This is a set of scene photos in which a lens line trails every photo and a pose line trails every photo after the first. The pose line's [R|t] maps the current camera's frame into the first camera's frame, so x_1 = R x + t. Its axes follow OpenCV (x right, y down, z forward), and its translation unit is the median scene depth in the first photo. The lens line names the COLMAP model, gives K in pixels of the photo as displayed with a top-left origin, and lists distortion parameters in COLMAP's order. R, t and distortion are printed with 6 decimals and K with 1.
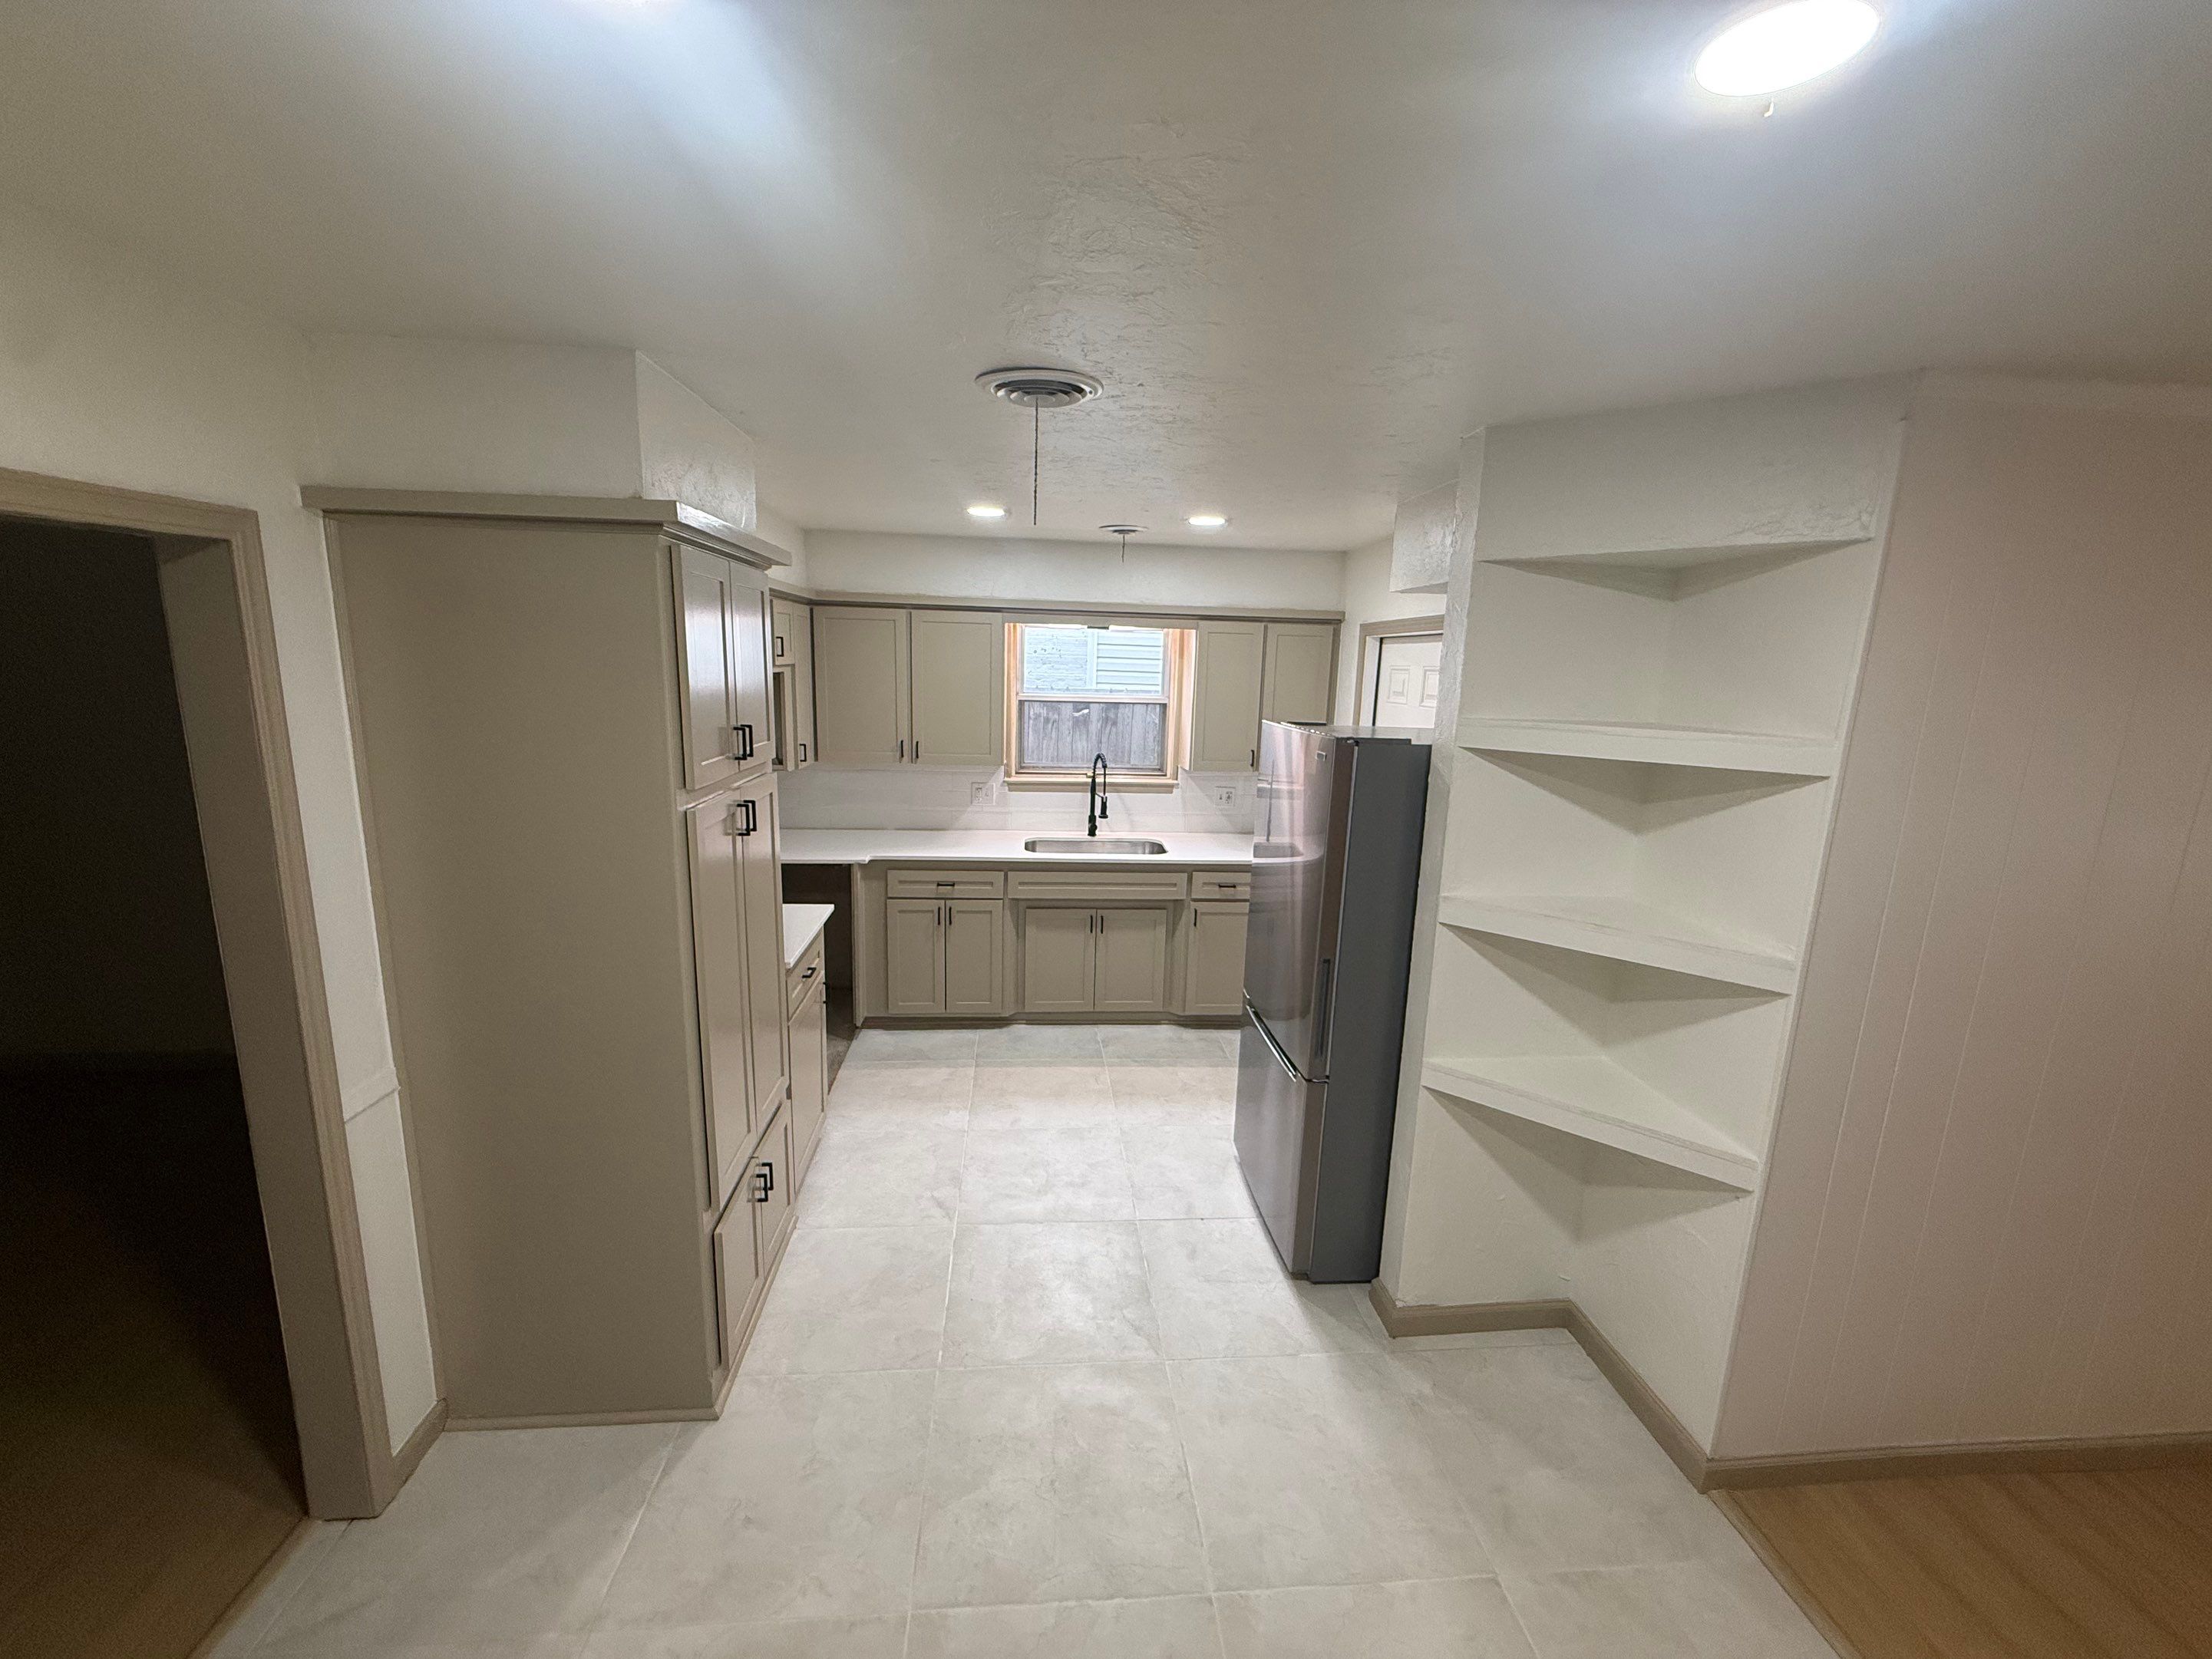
lens RADIAL K [[886.2, 0, 1099.8], [0, 886.2, 830.9], [0, 0, 1]] dist [0.000428, 0.000051]
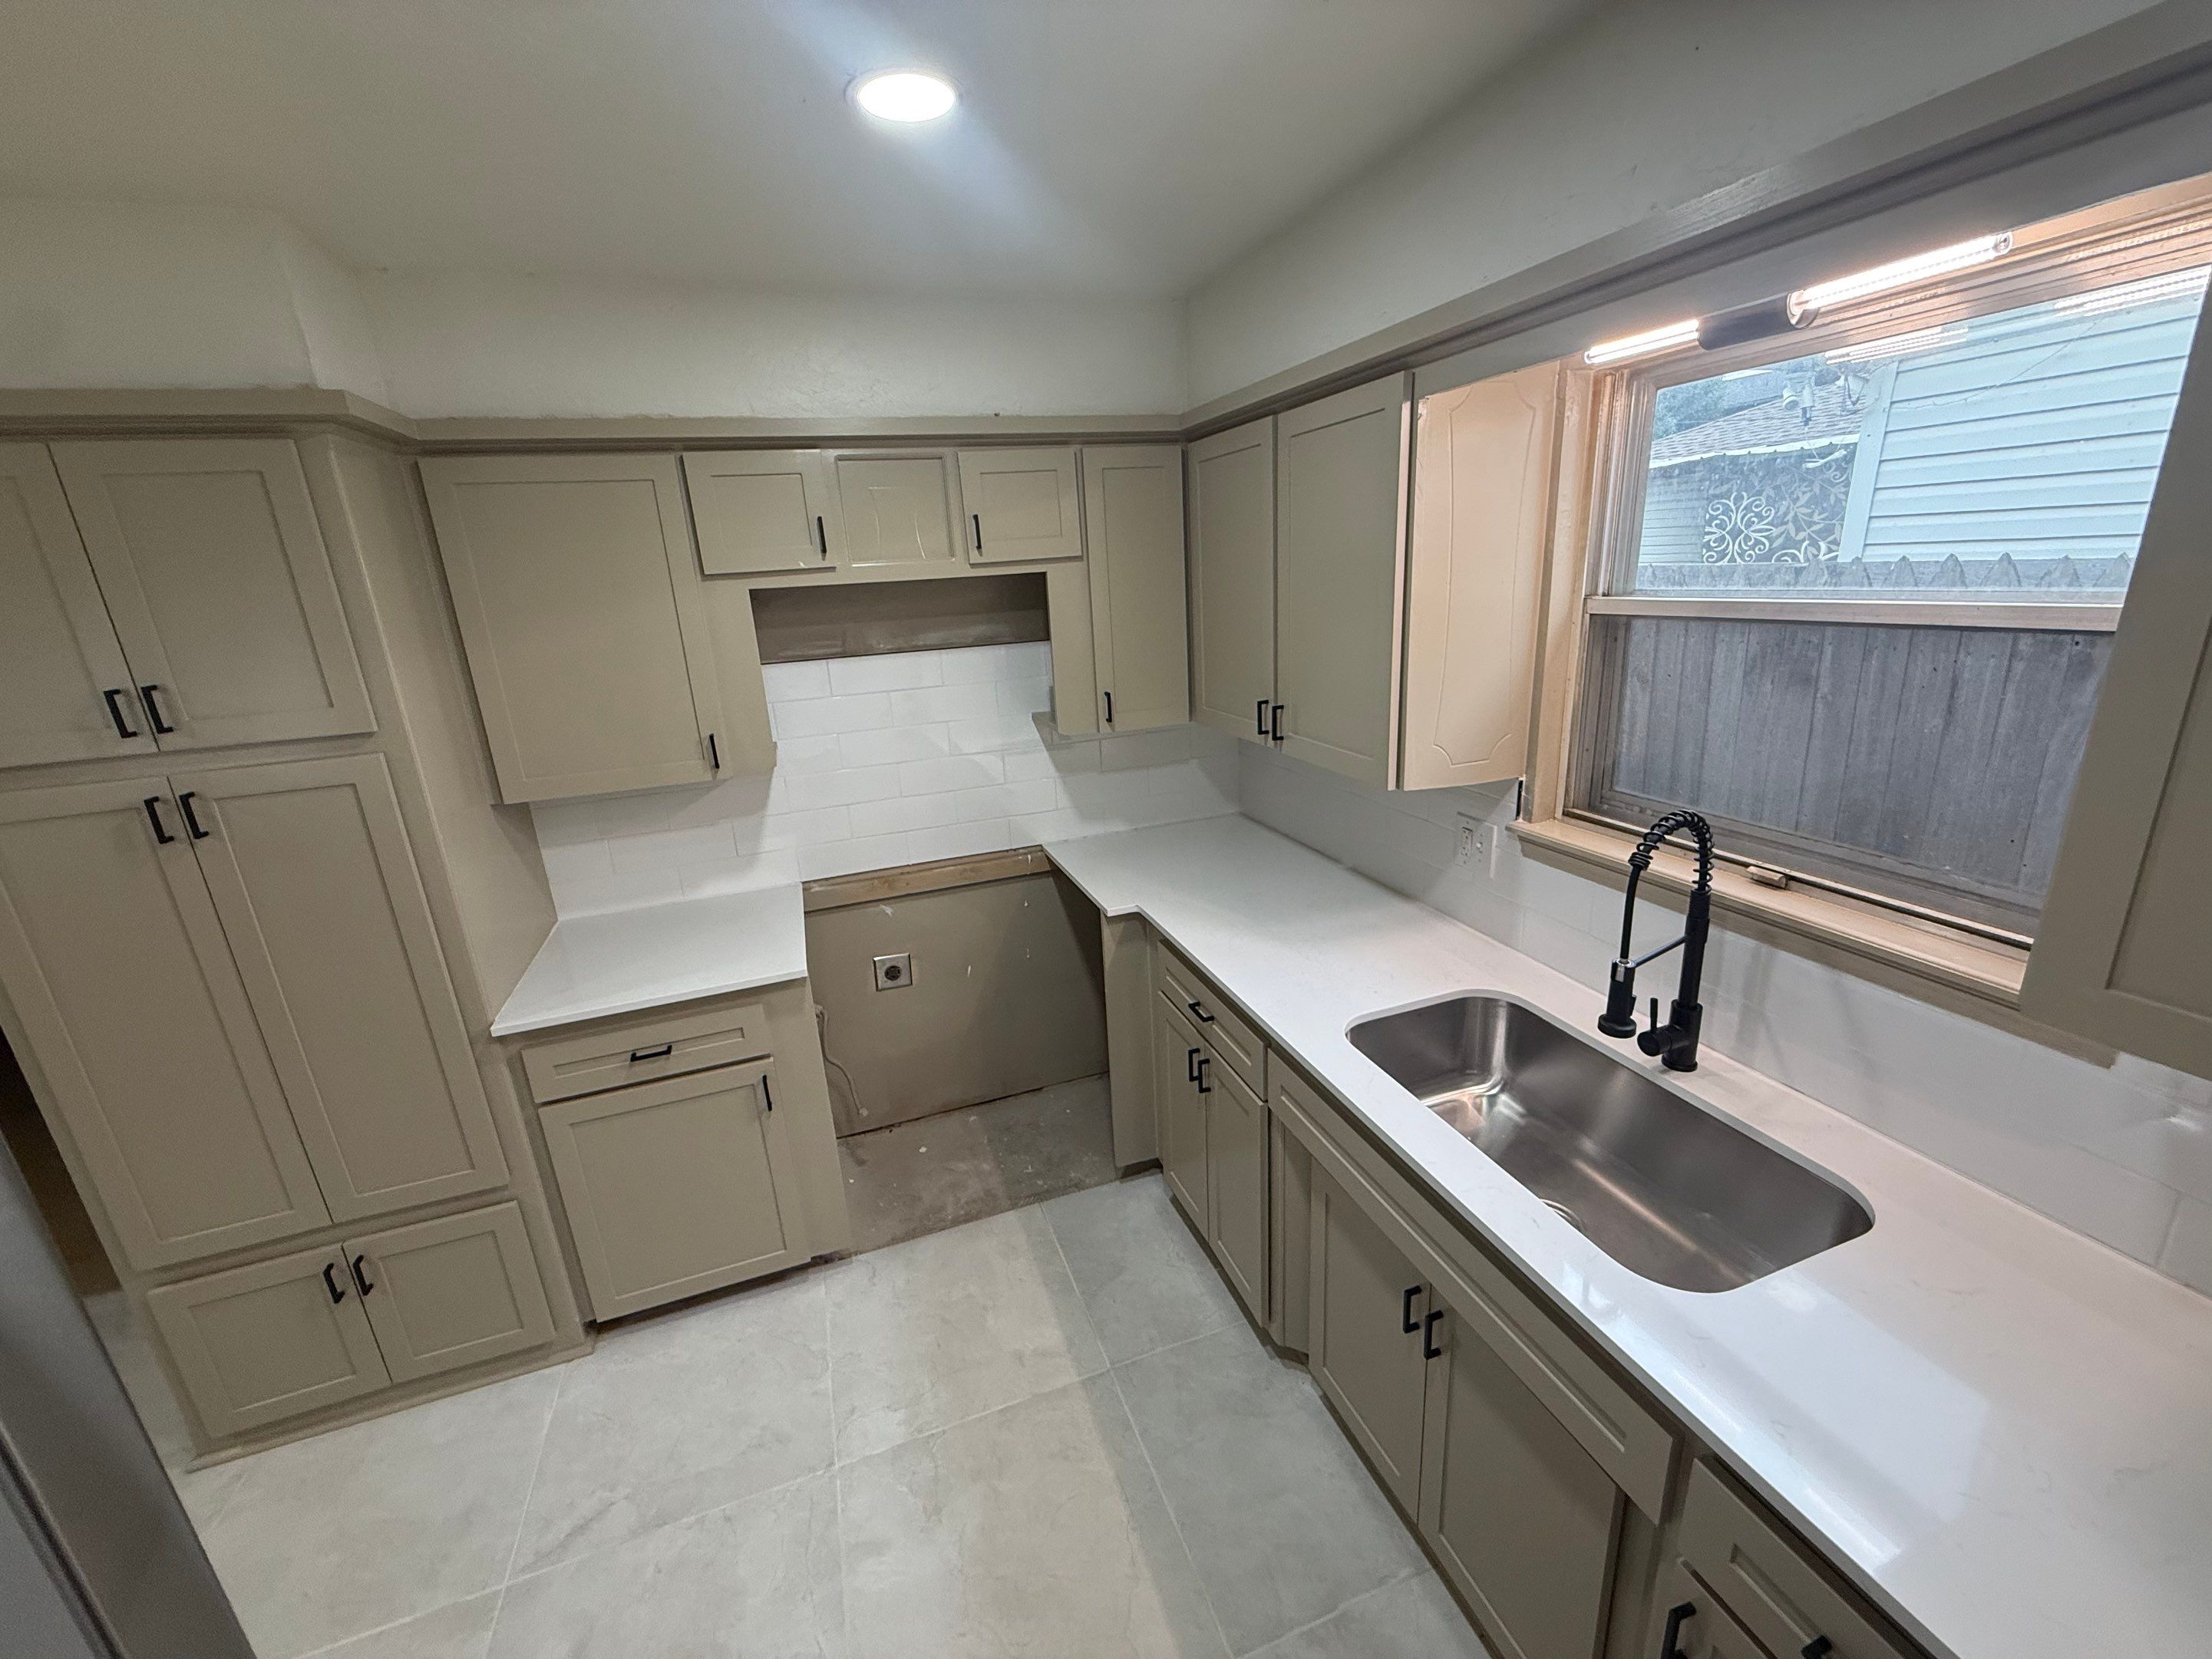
lens RADIAL K [[886.2, 0, 1105.2], [0, 886.2, 829.6], [0, 0, 1]] dist [0.000428, 0.000051]
pose [[0.242152, 0.241336, -0.939744, 0.257135], [-0.113672, 0.968957, 0.219547, -0.144850], [0.963556, 0.053659, 0.262068, 0.867409]]
